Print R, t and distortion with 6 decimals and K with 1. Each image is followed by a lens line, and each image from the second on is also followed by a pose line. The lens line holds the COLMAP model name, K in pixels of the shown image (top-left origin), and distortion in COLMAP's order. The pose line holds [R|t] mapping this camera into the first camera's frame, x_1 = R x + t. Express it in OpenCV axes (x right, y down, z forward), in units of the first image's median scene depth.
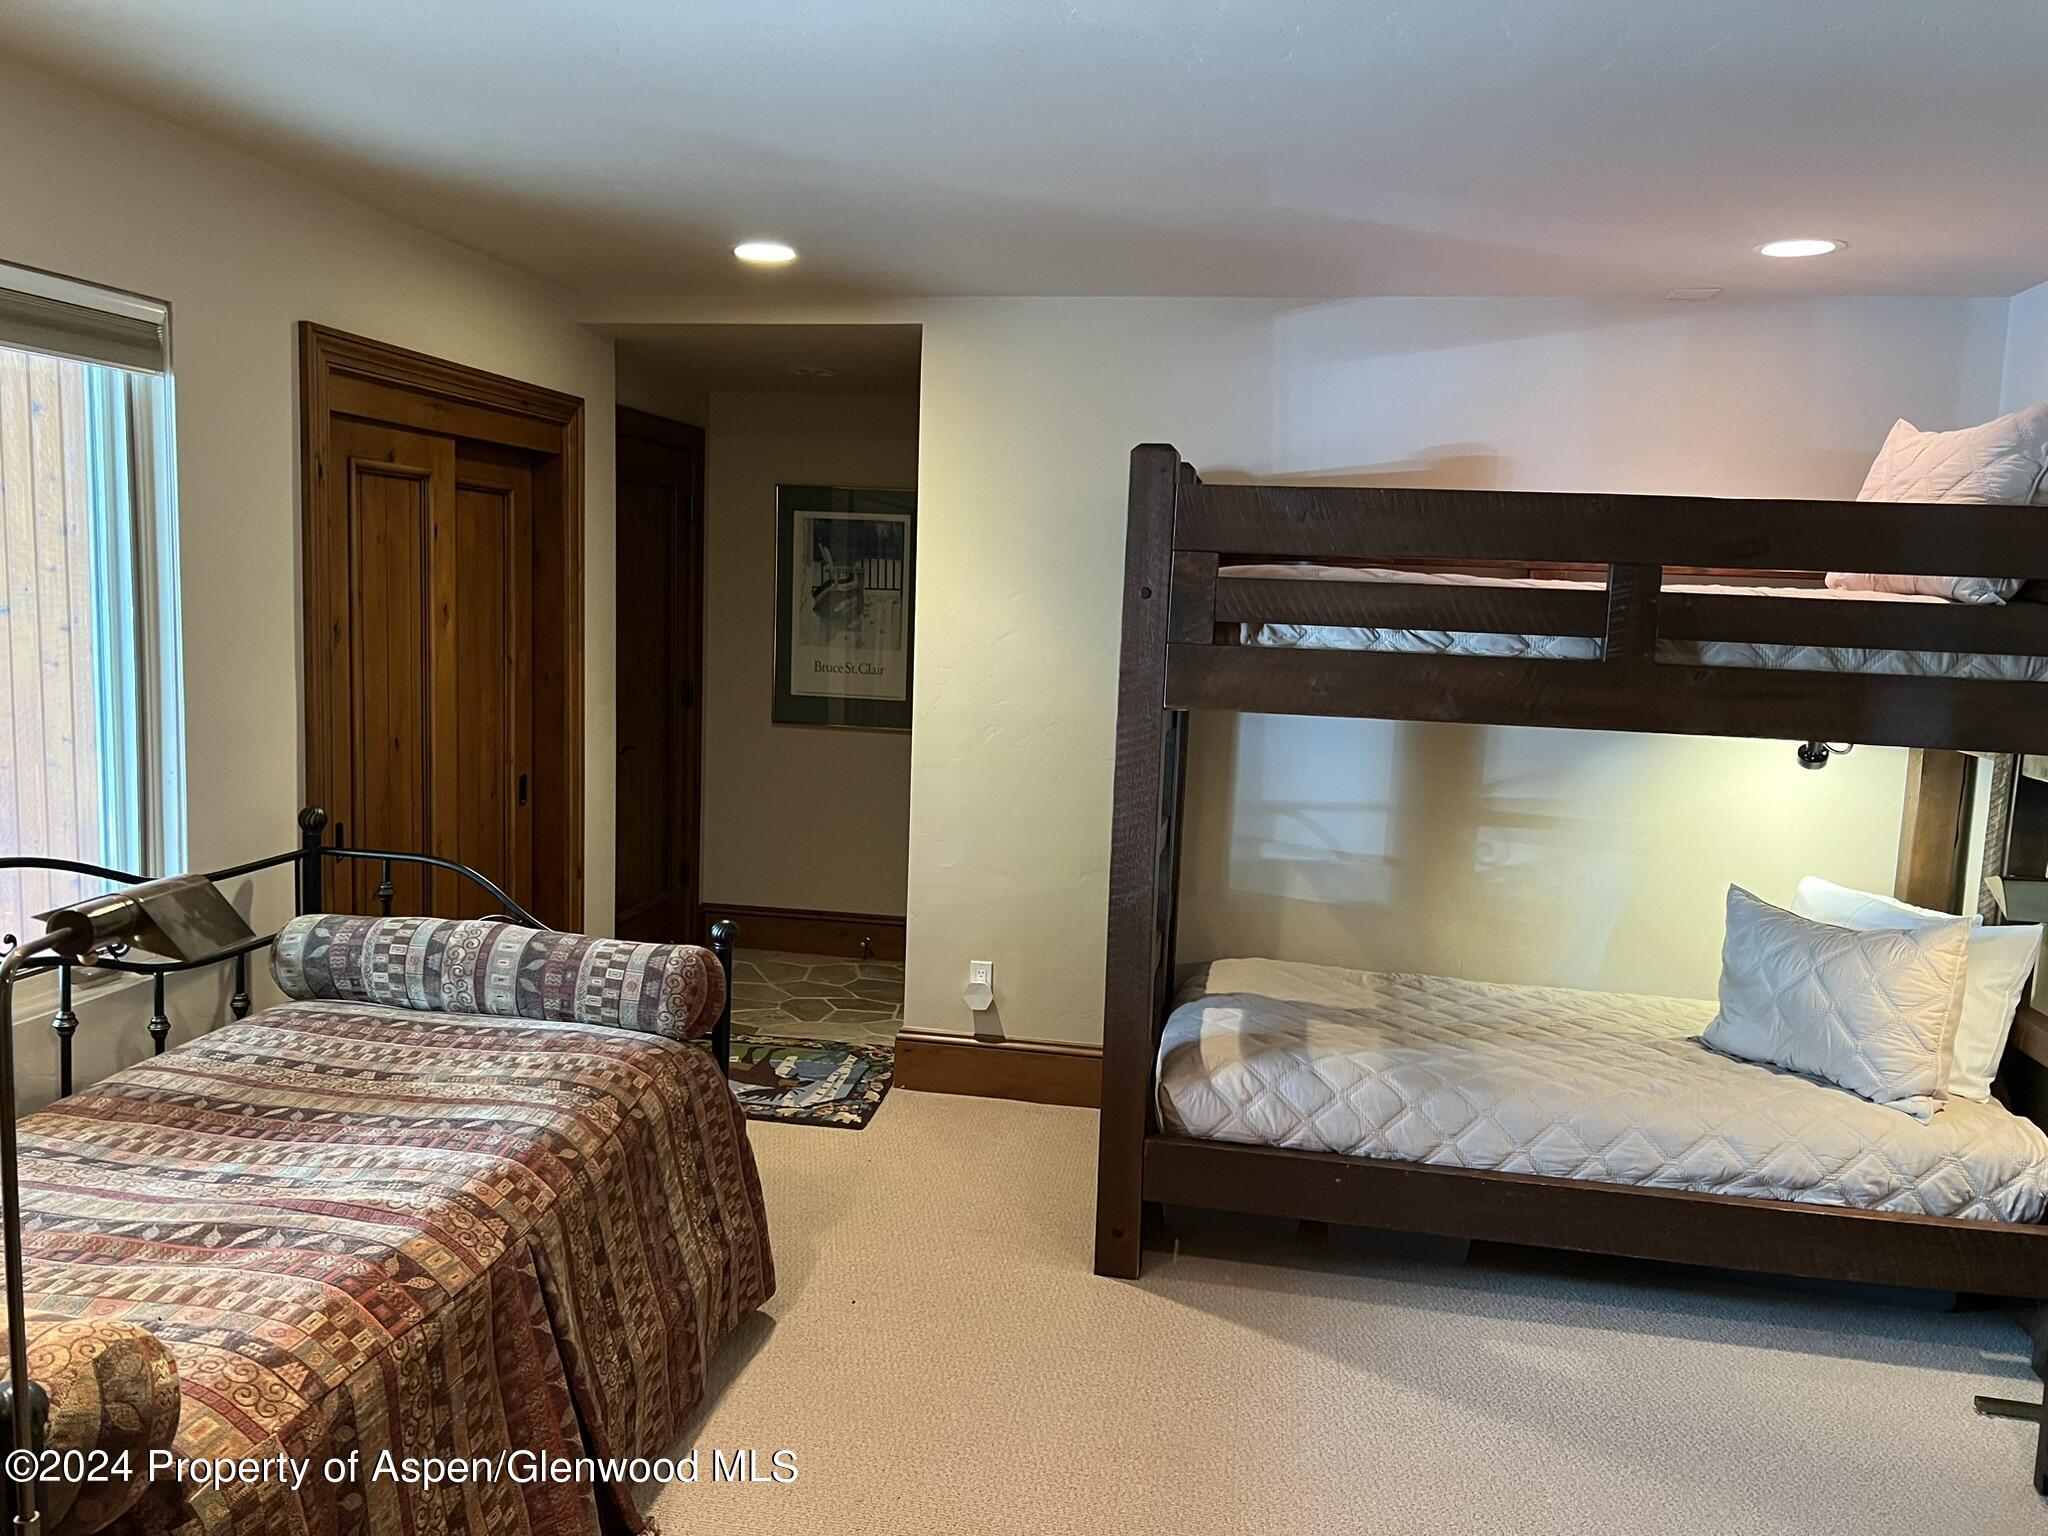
lens RADIAL K [[1579.9, 0, 1030.3], [0, 1579.9, 758.8], [0, 0, 1]] dist [0.008666, -0.003475]
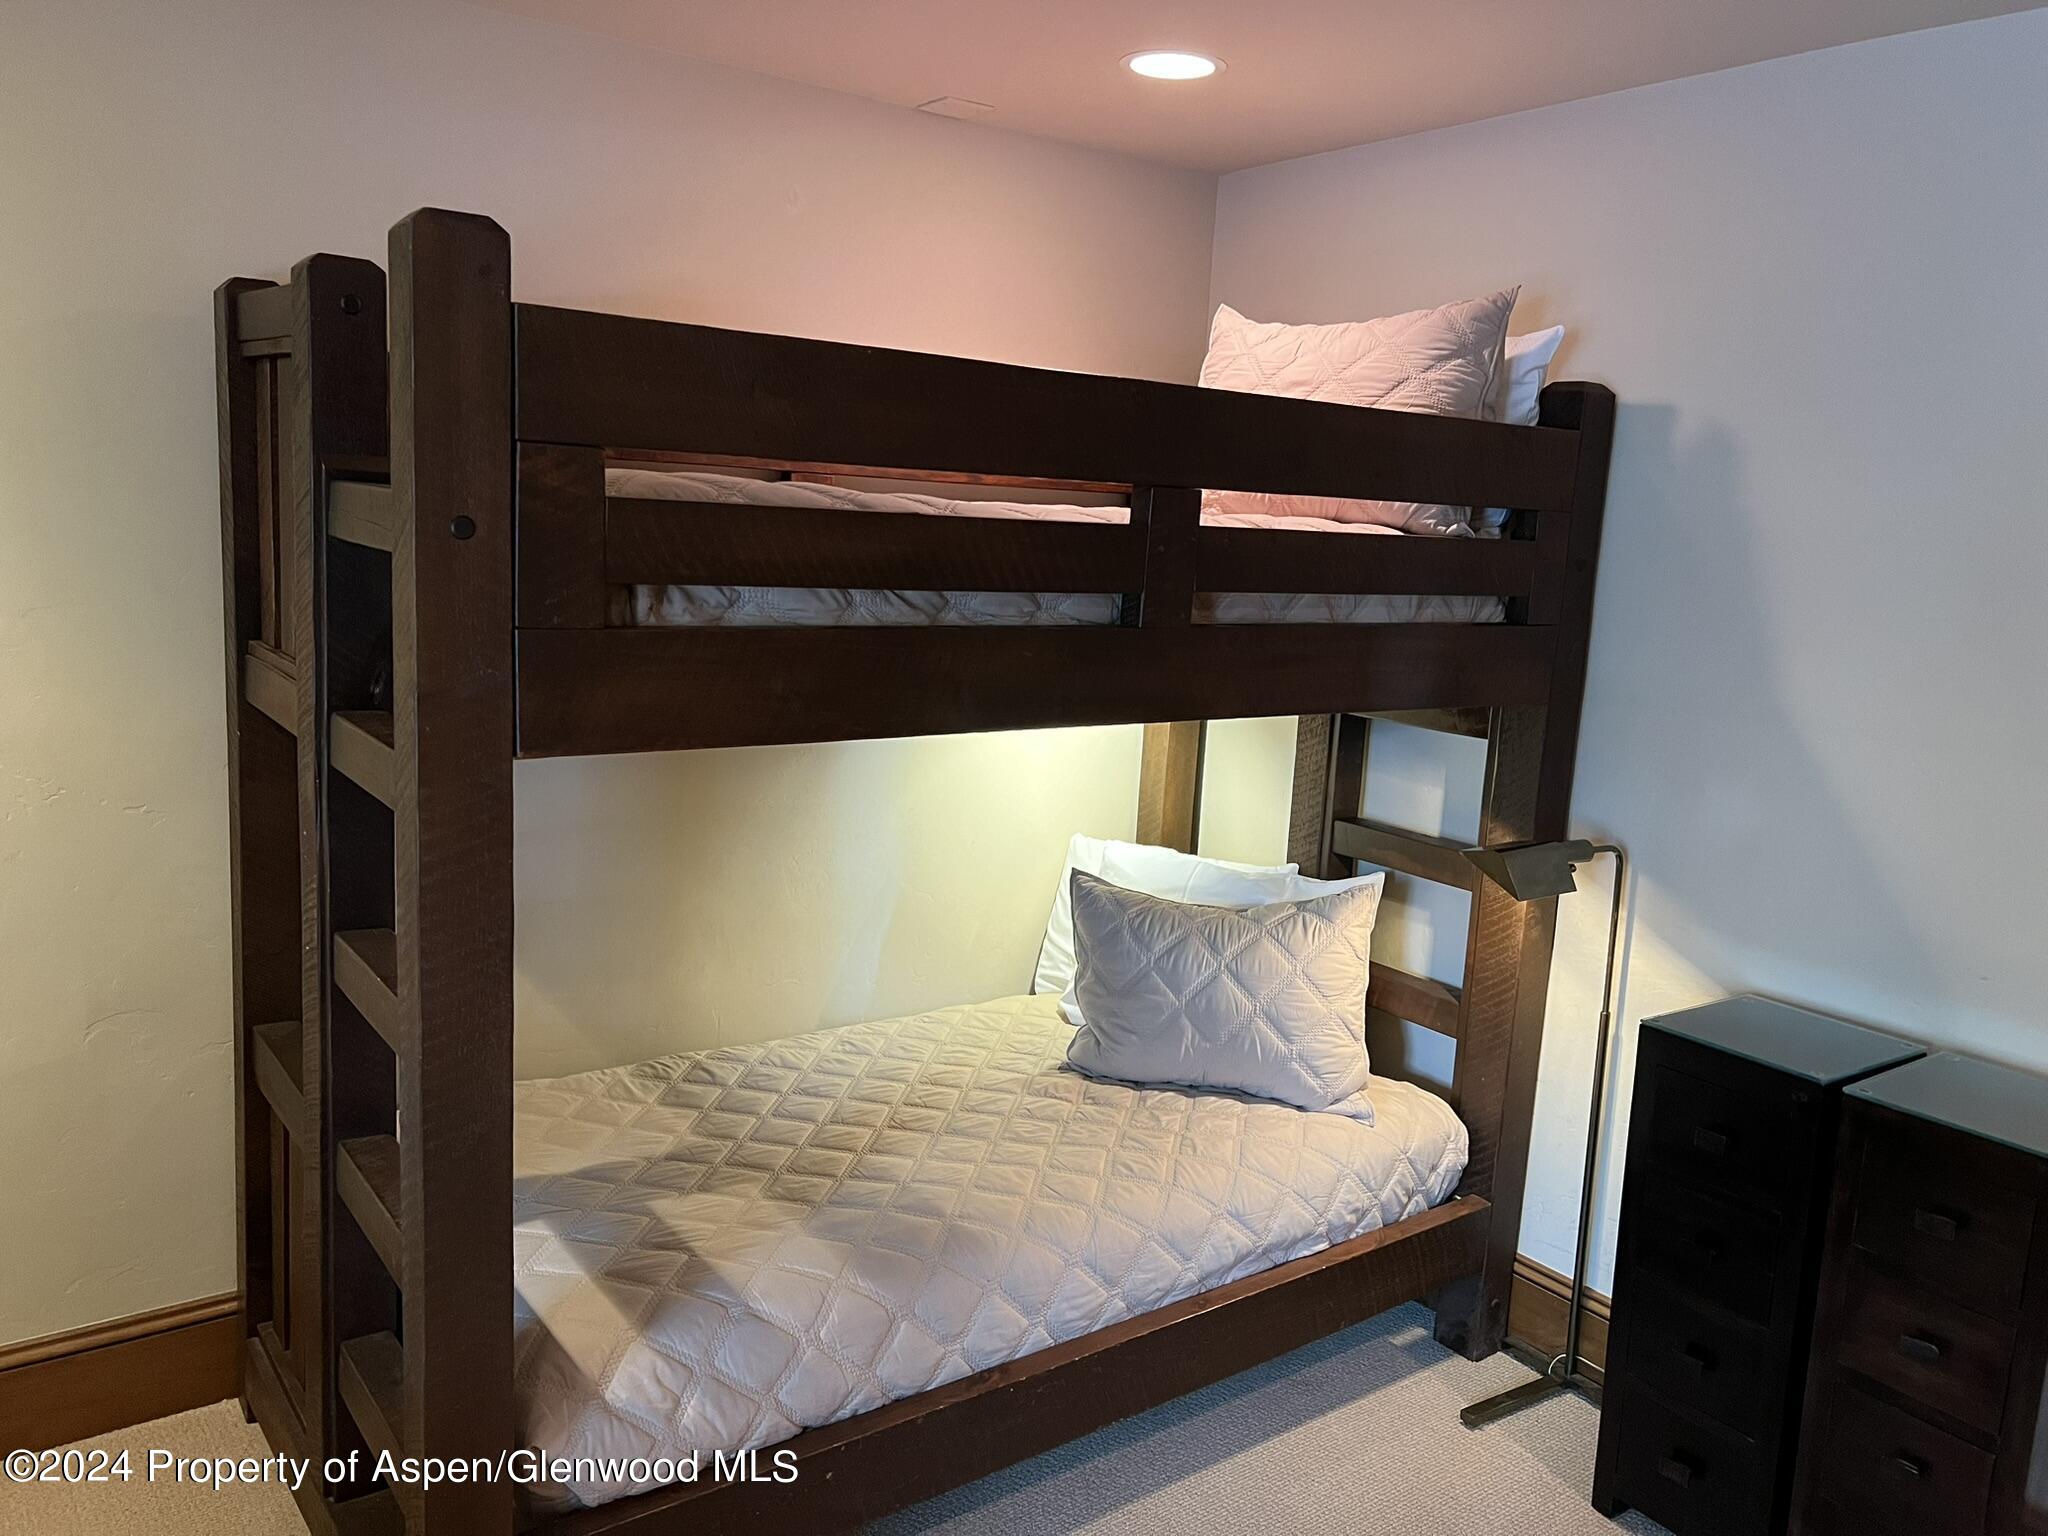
lens RADIAL K [[1544.8, 0, 1034.0], [0, 1544.8, 765.6], [0, 0, 1]] dist [0.072426, -0.051790]
pose [[0.686037, -0.124301, 0.716870, -0.159272], [0.054445, 0.991306, 0.119783, -0.081405], [-0.725527, -0.043145, 0.686840, 0.535833]]
